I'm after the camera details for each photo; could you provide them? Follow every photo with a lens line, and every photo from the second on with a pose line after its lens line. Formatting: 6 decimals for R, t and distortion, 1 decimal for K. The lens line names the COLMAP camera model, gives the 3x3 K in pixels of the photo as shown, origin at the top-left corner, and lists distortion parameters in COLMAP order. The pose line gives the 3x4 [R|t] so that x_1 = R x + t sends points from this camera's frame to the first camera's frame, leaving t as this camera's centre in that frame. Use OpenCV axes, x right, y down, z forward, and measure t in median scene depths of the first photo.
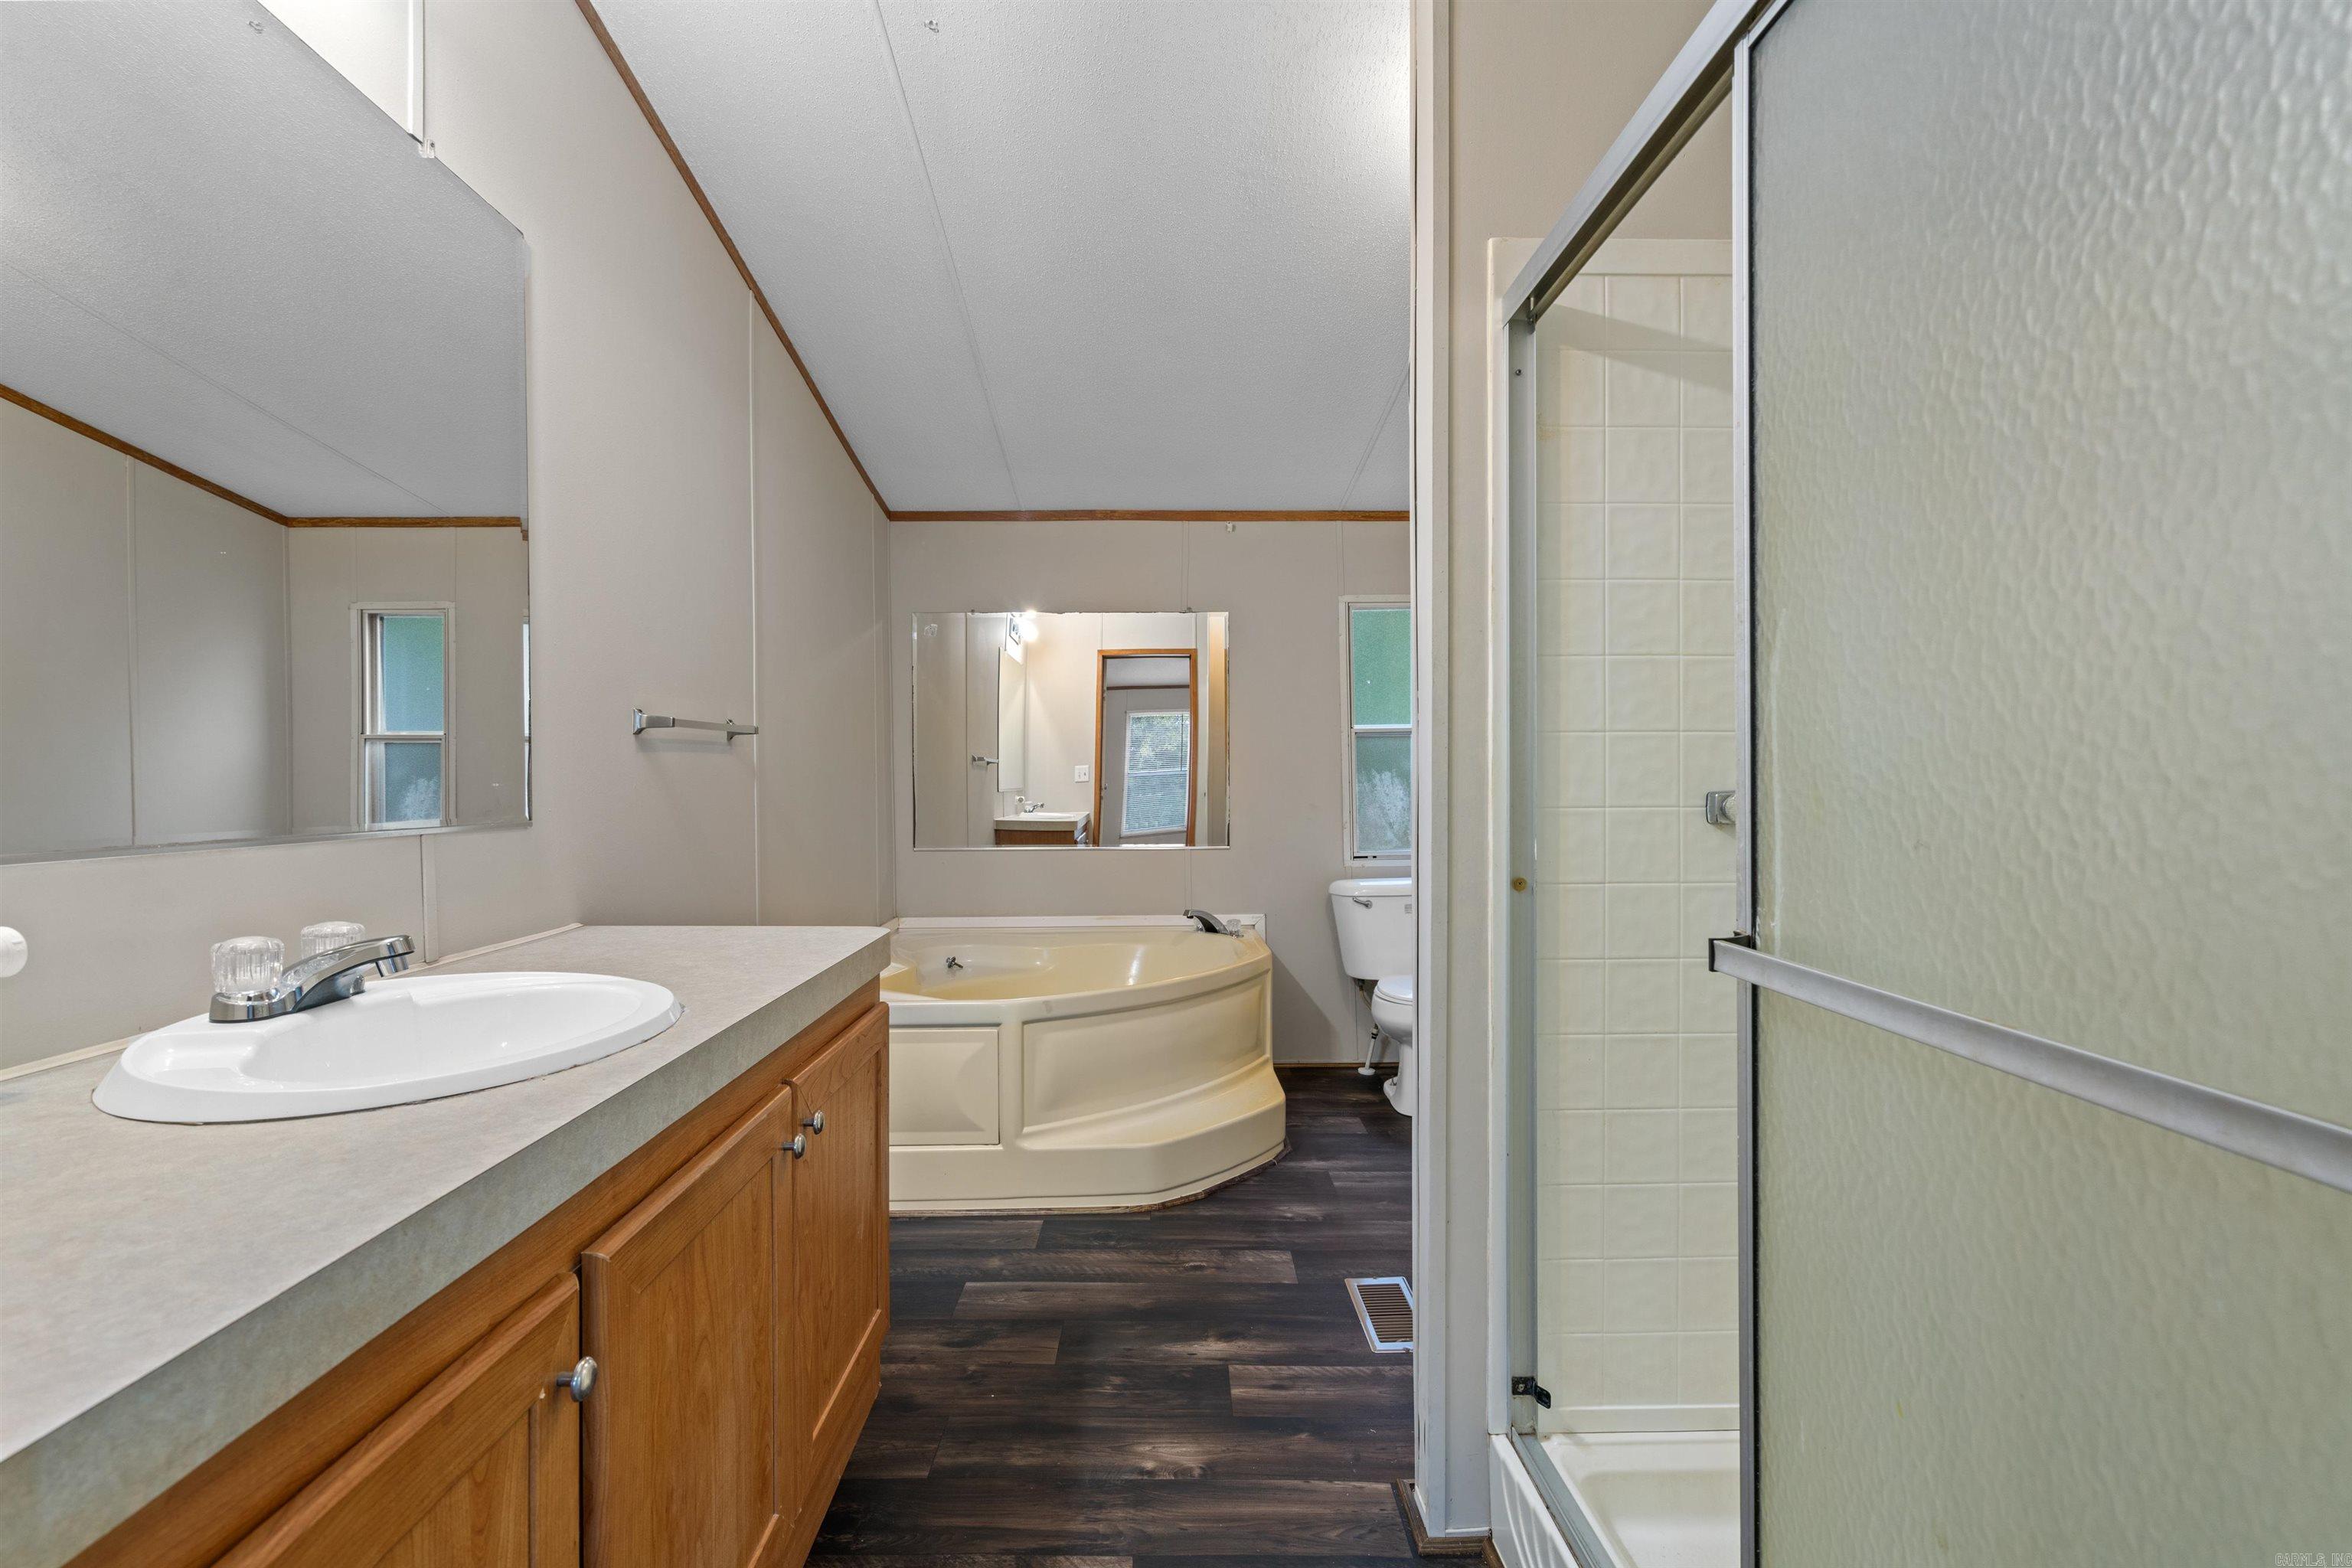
lens RADIAL K [[1060.3, 0, 1163.2], [0, 1060.3, 785.8], [0, 0, 1]] dist [-0.004892, 0.005733]
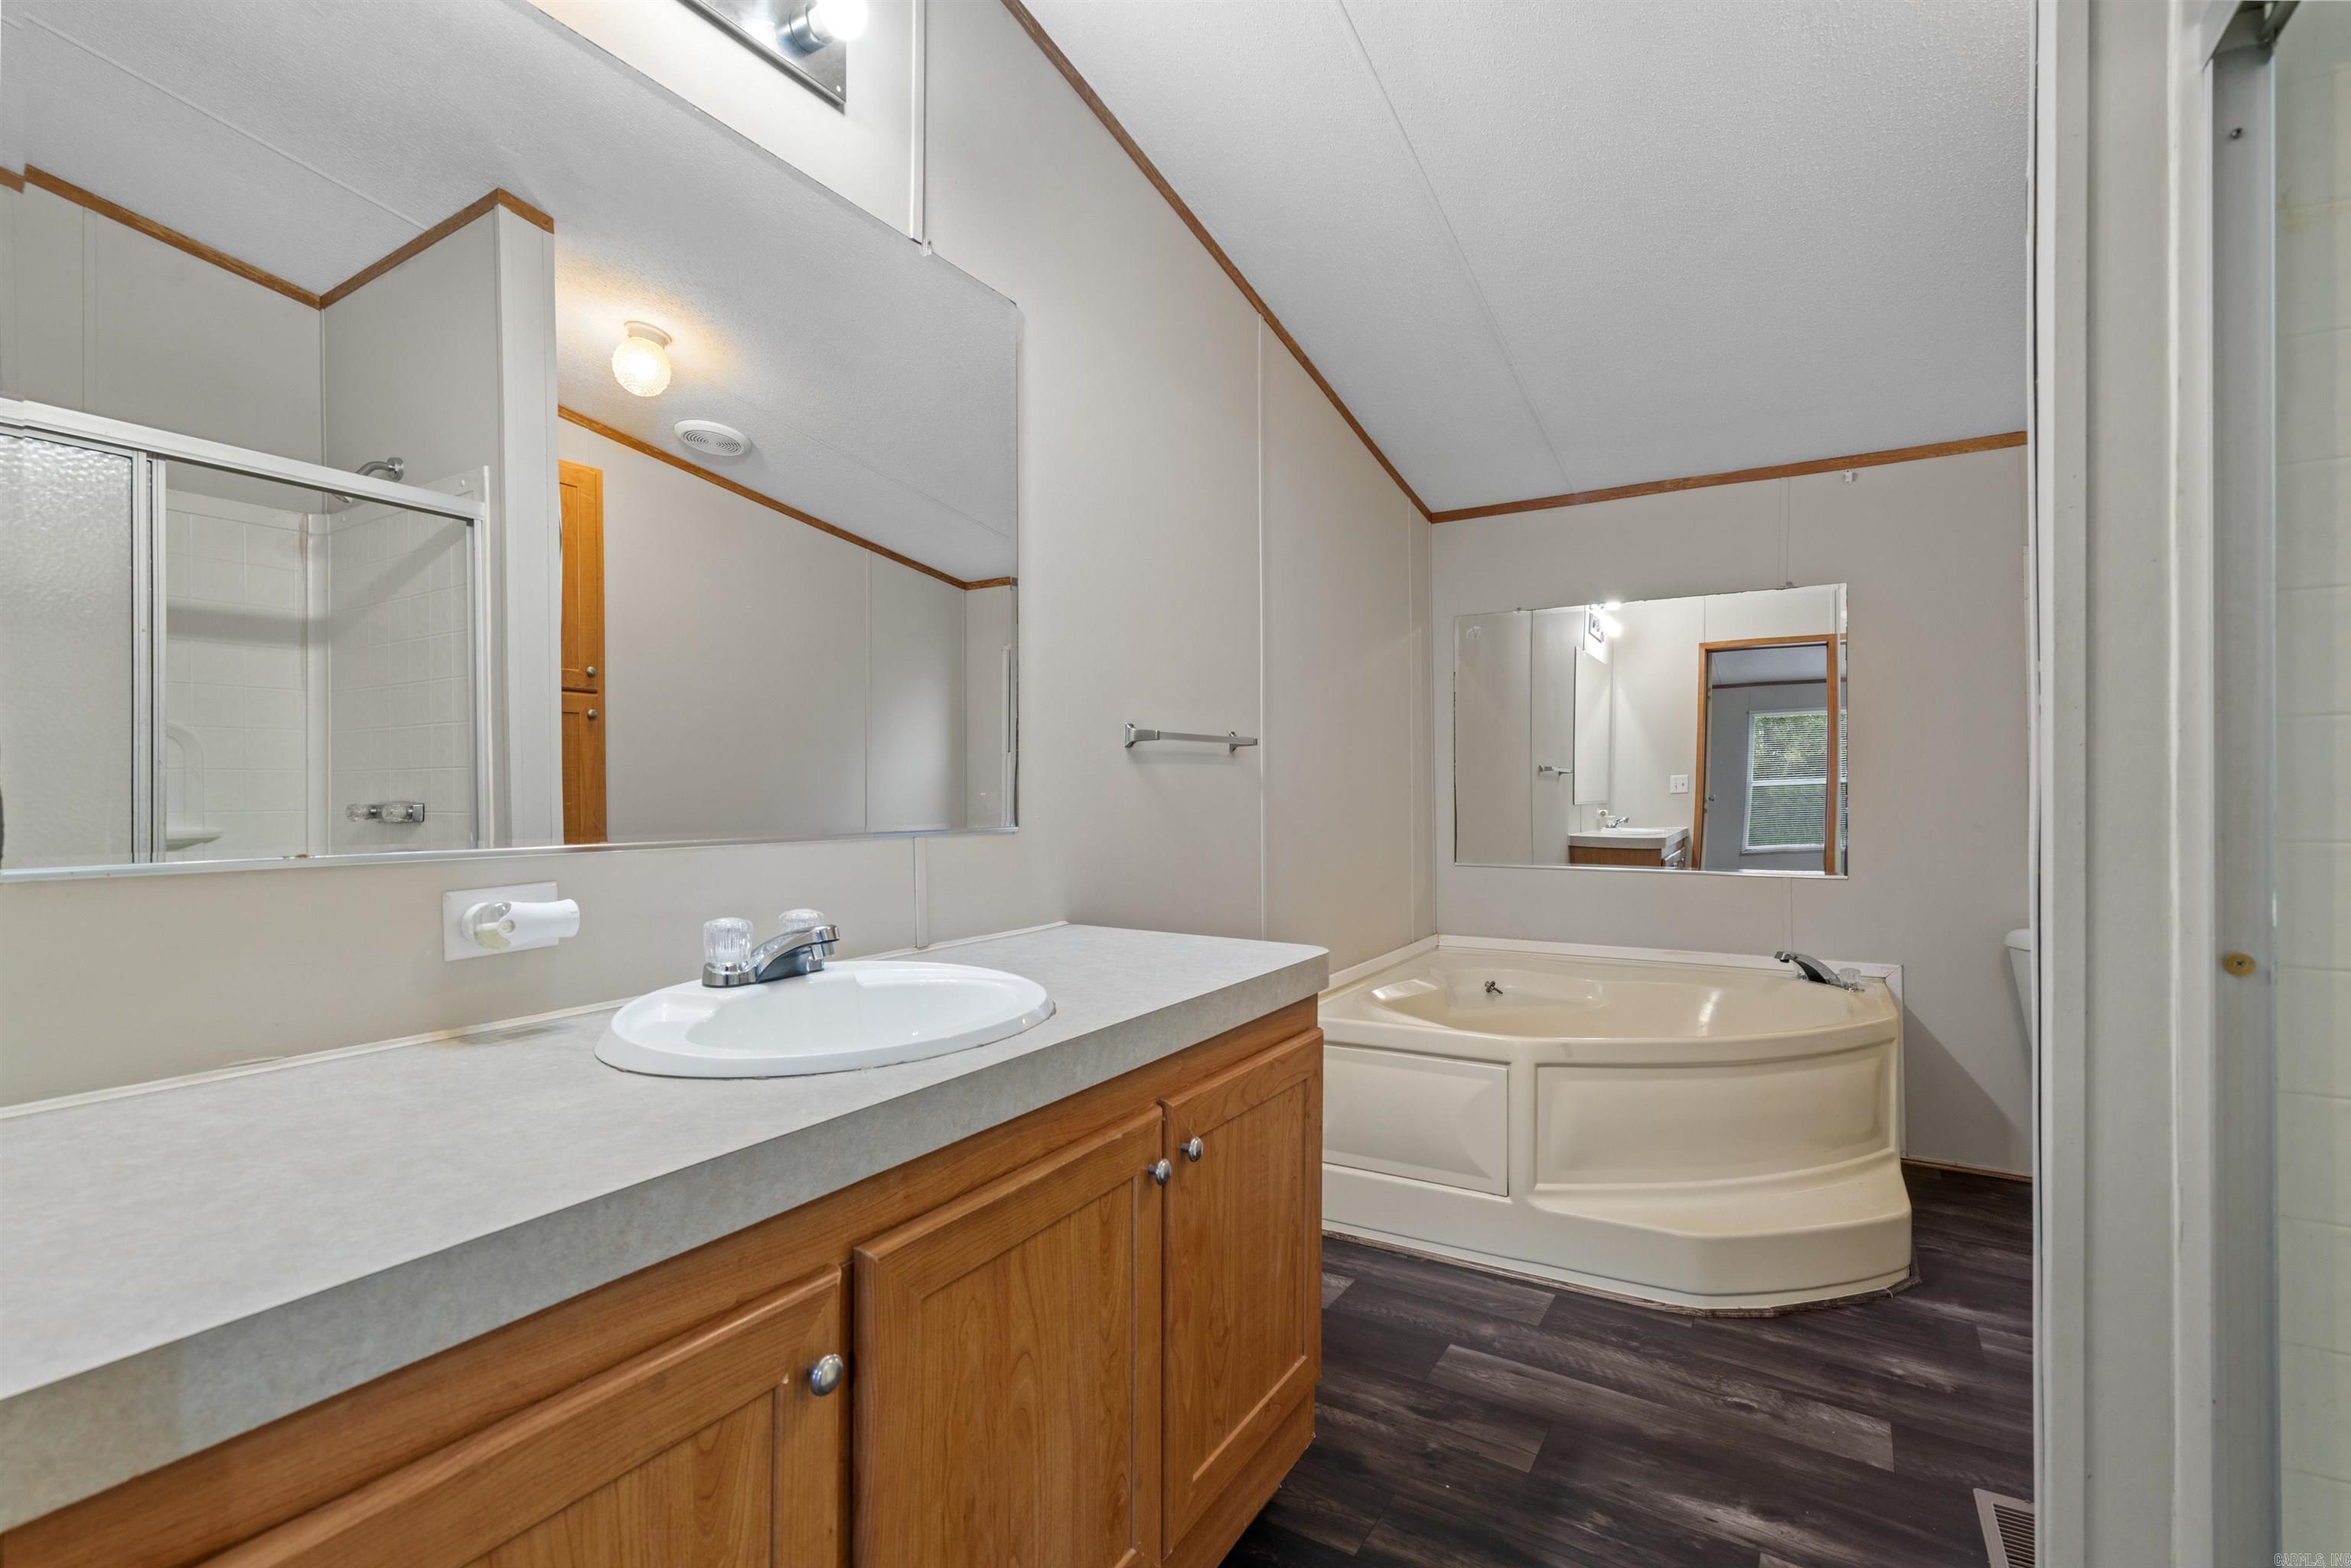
lens RADIAL K [[1059.9, 0, 1162.7], [0, 1059.9, 785.8], [0, 0, 1]] dist [-0.004892, 0.005733]
pose [[0.848295, 0.000751, -0.529523, 0.095438], [-0.006308, 0.999942, -0.008688, -0.000944], [0.529486, 0.010710, 0.848251, 0.105235]]
